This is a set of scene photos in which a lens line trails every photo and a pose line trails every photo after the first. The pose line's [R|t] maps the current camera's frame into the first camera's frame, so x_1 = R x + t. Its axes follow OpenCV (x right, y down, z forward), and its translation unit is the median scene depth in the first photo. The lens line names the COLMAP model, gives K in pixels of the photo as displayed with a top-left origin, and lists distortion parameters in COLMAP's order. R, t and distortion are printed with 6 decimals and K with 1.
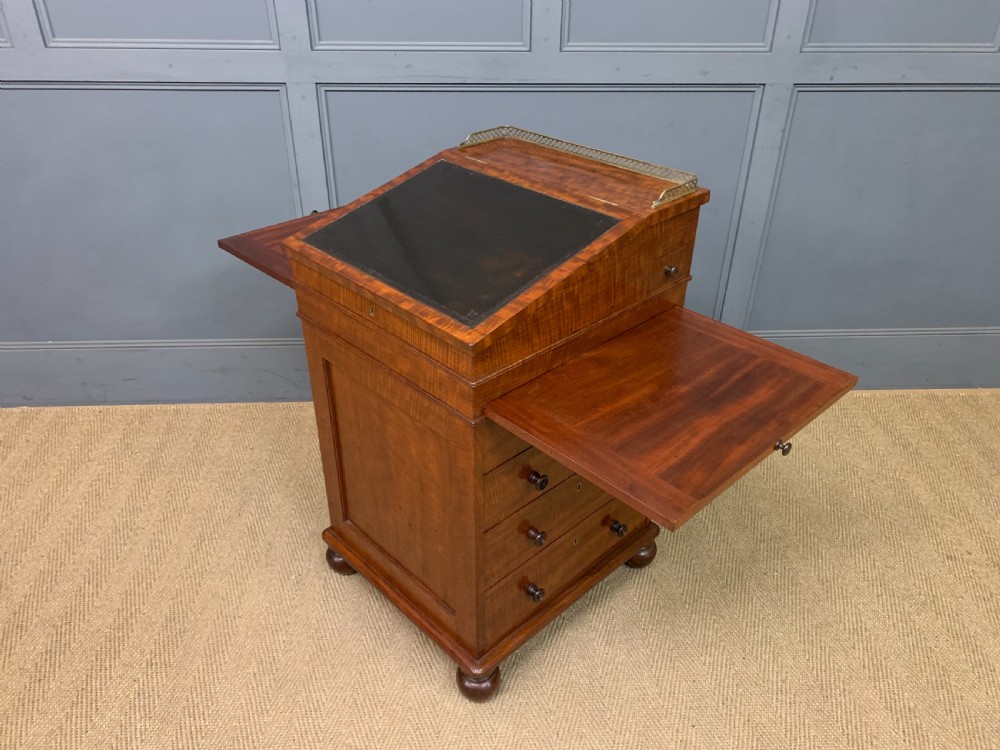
lens RADIAL K [[776.1, 0, 502.9], [0, 776.1, 377.6], [0, 0, 1]] dist [0.010153, 0.000811]
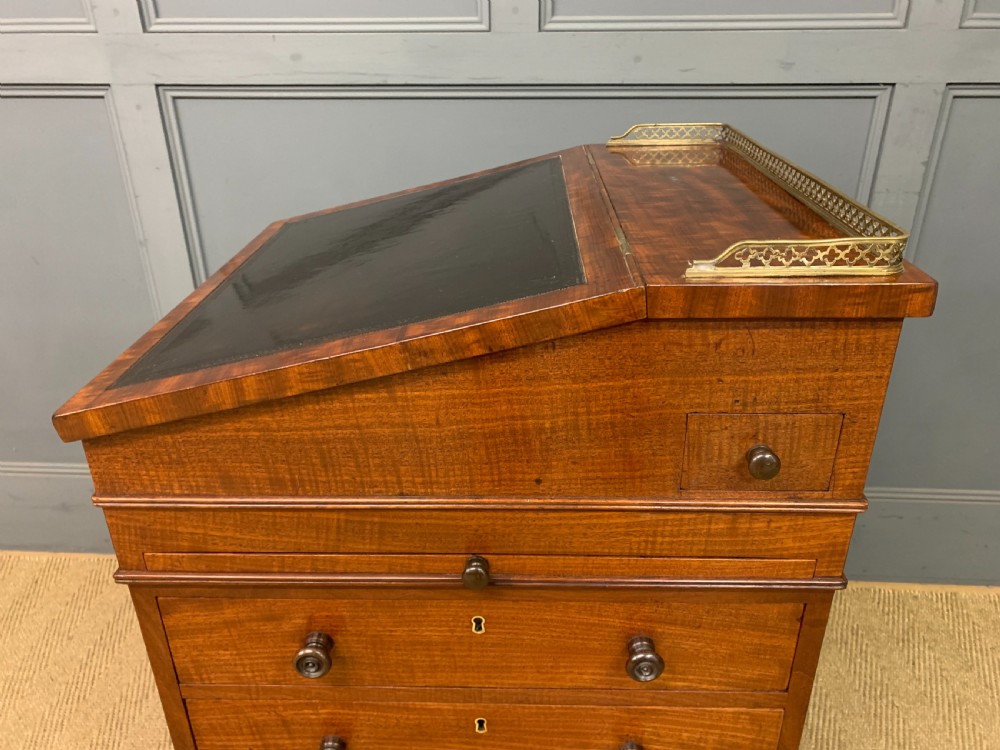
lens RADIAL K [[776.1, 0, 506.3], [0, 776.1, 379.0], [0, 0, 1]] dist [0.010153, 0.000811]
pose [[0.992559, 0.034275, -0.116839, 0.126618], [-0.045599, 0.994368, -0.095668, -0.090020], [0.112902, 0.100284, 0.988532, 0.421768]]
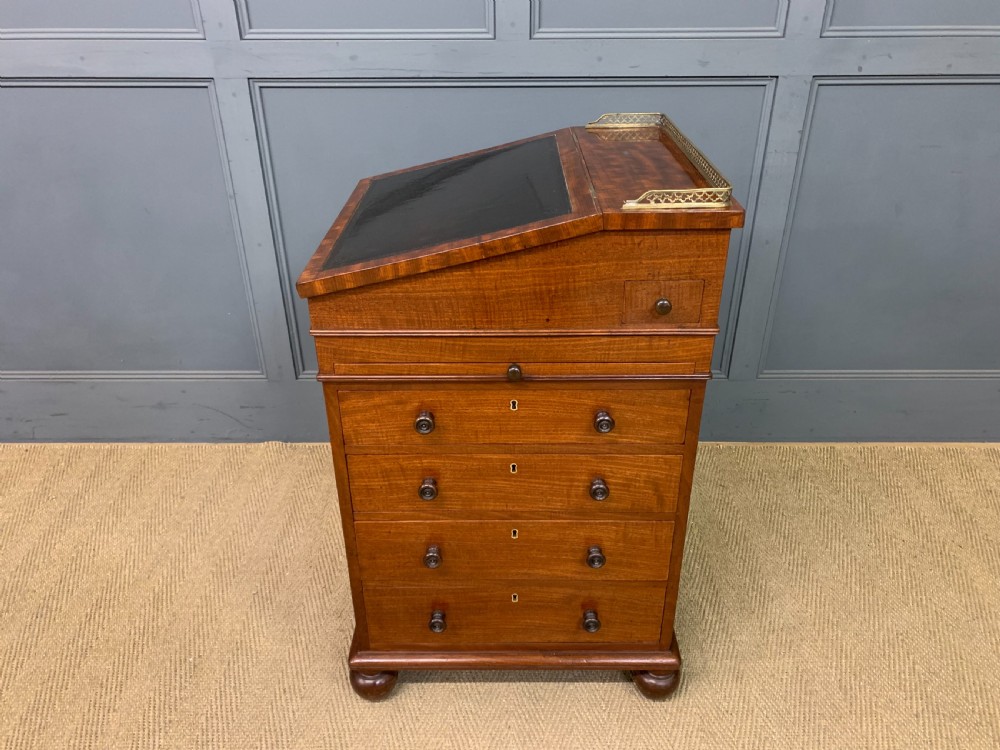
lens RADIAL K [[776.1, 0, 504.8], [0, 776.1, 378.6], [0, 0, 1]] dist [0.010153, 0.000811]
pose [[0.997993, 0.014896, -0.061551, 0.102653], [-0.017505, 0.998962, -0.042065, -0.012601], [0.060860, 0.043058, 0.997217, 0.166004]]
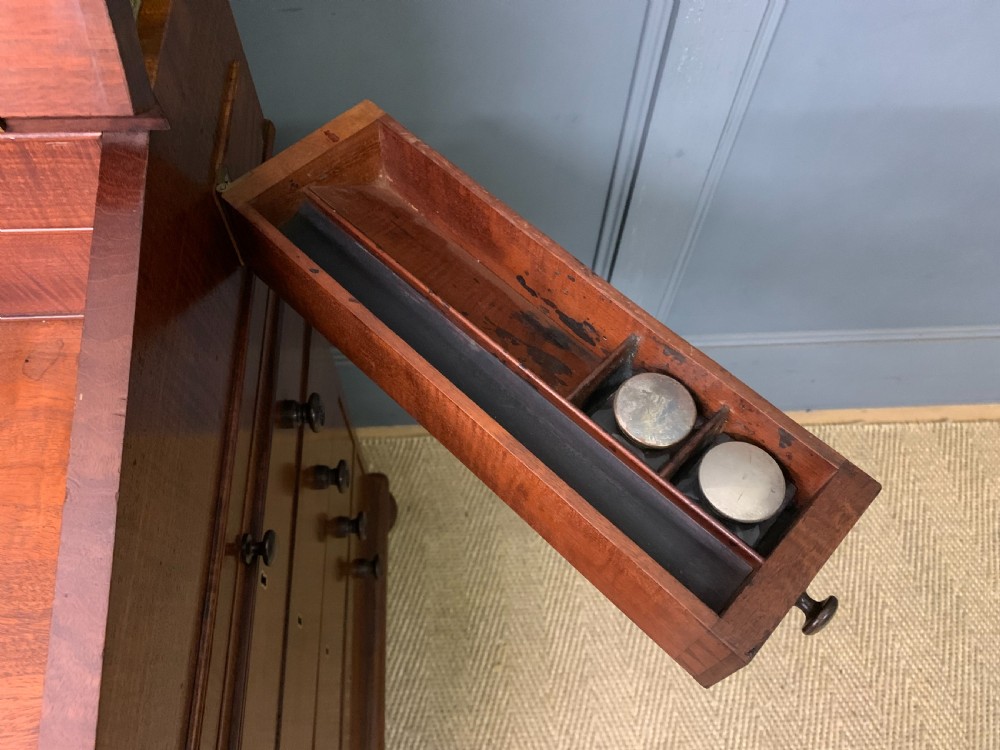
lens RADIAL K [[776.1, 0, 507.8], [0, 776.1, 384.0], [0, 0, 1]] dist [0.010153, 0.000811]
pose [[0.999858, 0.005939, 0.015751, 0.270776], [-0.012783, 0.876655, 0.480950, -0.309553], [-0.010951, -0.481084, 0.876606, 0.732085]]
